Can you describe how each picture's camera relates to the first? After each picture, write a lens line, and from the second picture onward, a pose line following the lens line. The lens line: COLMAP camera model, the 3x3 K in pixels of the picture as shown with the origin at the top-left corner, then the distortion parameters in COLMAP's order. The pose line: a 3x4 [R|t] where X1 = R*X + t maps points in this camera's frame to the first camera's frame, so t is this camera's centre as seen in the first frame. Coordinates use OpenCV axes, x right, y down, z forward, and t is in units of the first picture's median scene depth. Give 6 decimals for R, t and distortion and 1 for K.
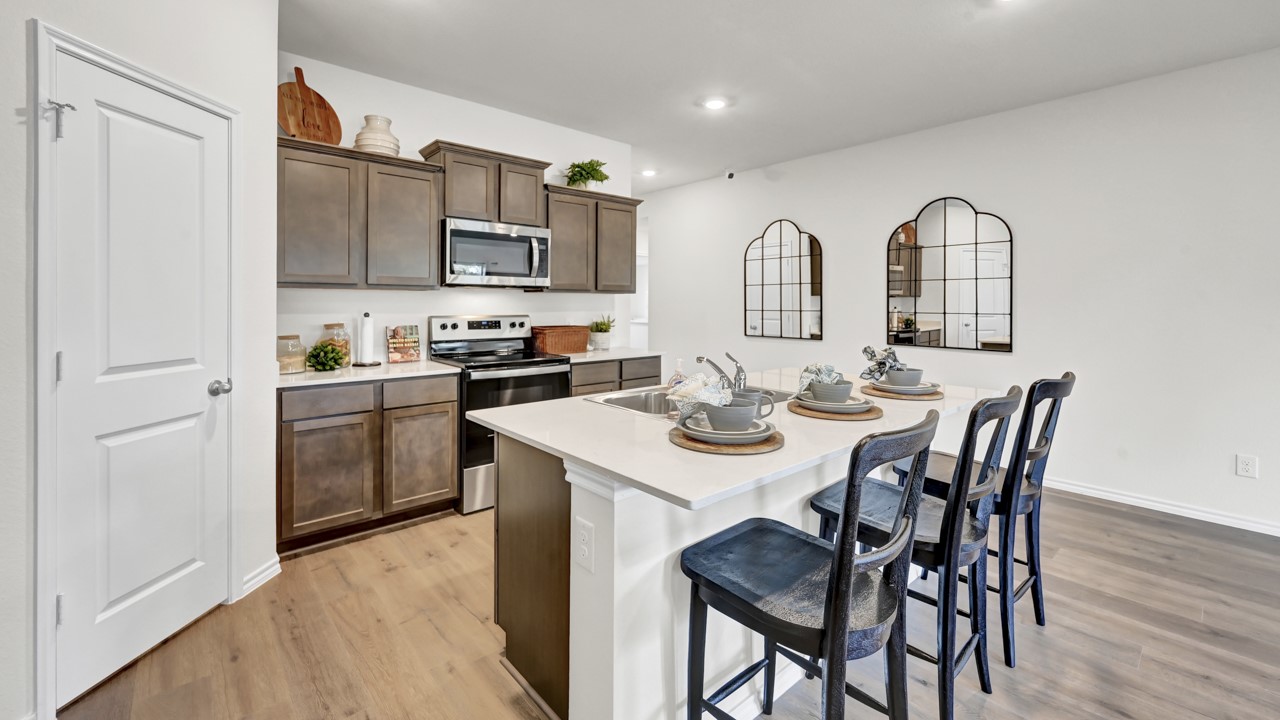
lens RADIAL K [[517.3, 0, 629.0], [0, 517.3, 308.4], [0, 0, 1]] dist [-0.000451, 0.000323]
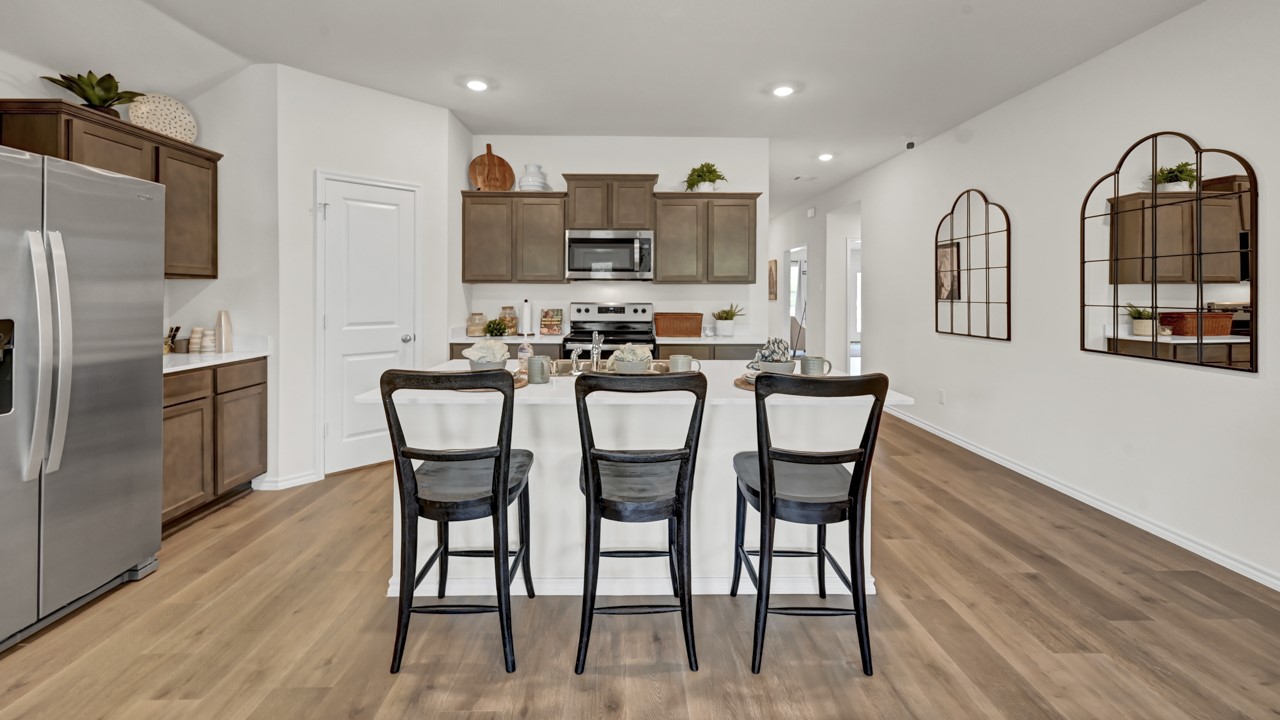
lens RADIAL K [[517.3, 0, 631.5], [0, 517.3, 294.5], [0, 0, 1]] dist [-0.000451, 0.000323]
pose [[0.768011, 0.000189, -0.640436, 0.586078], [-0.006831, 0.999945, -0.007897, 0.003251], [0.640400, 0.010440, 0.767971, 0.057676]]
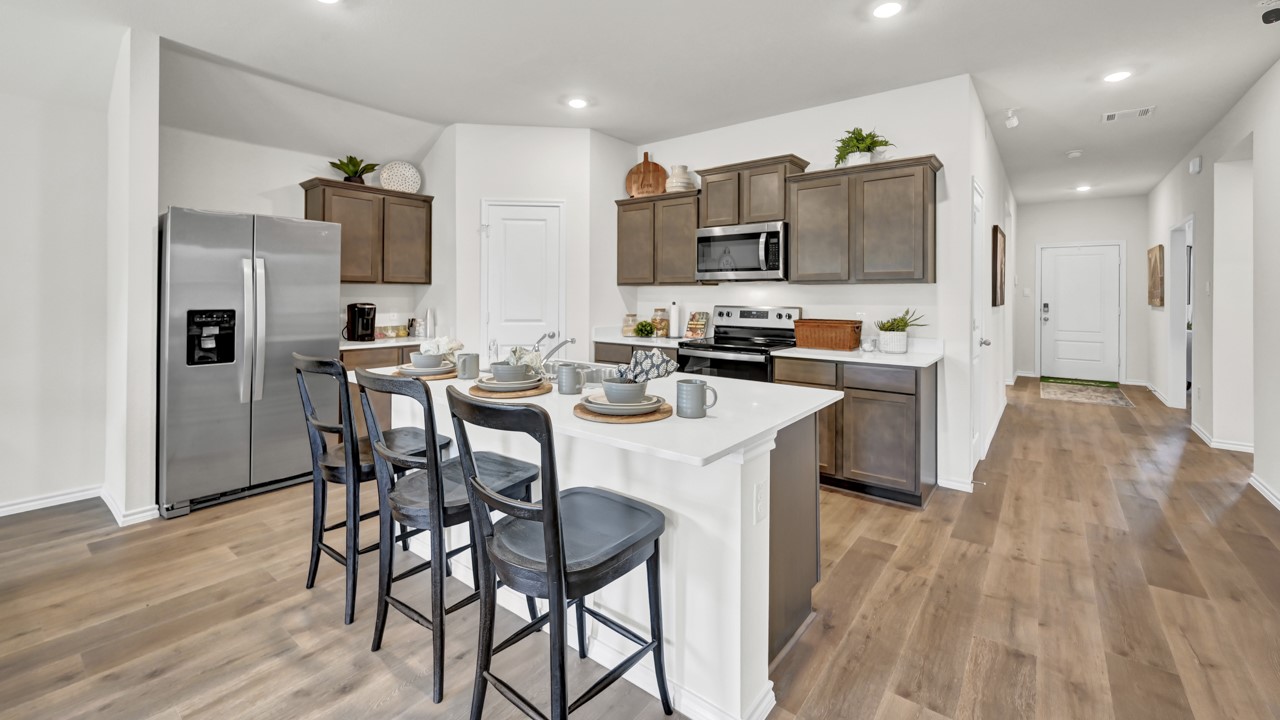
lens RADIAL K [[517.3, 0, 635.3], [0, 517.3, 288.6], [0, 0, 1]] dist [-0.000451, 0.000323]
pose [[0.194271, -0.014746, -0.980837, 0.796905], [-0.012788, 0.999764, -0.017563, -0.001503], [0.980864, 0.015955, 0.194037, 0.541096]]
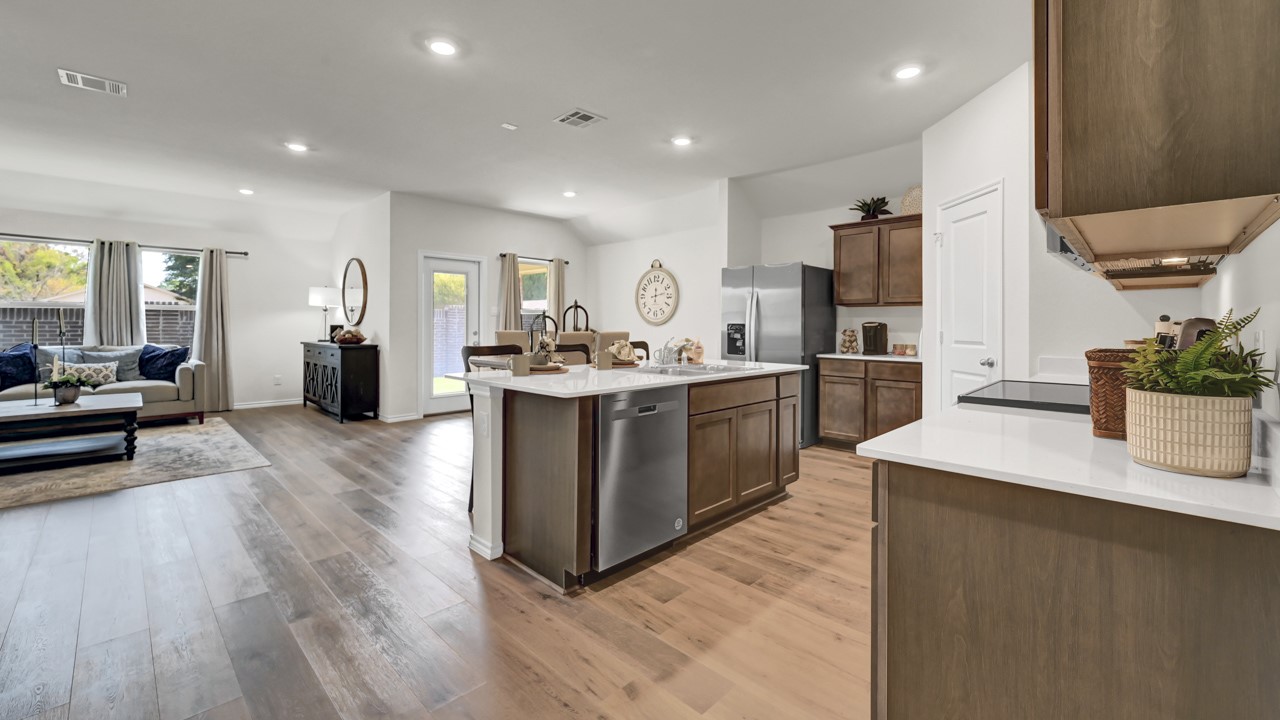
lens RADIAL K [[517.3, 0, 646.5], [0, 517.3, 321.2], [0, 0, 1]] dist [-0.000451, 0.000323]
pose [[-0.994654, -0.010493, -0.102734, 0.249109], [-0.010768, 0.999940, 0.002118, 0.019975], [0.102706, 0.003213, -0.994707, 1.454719]]
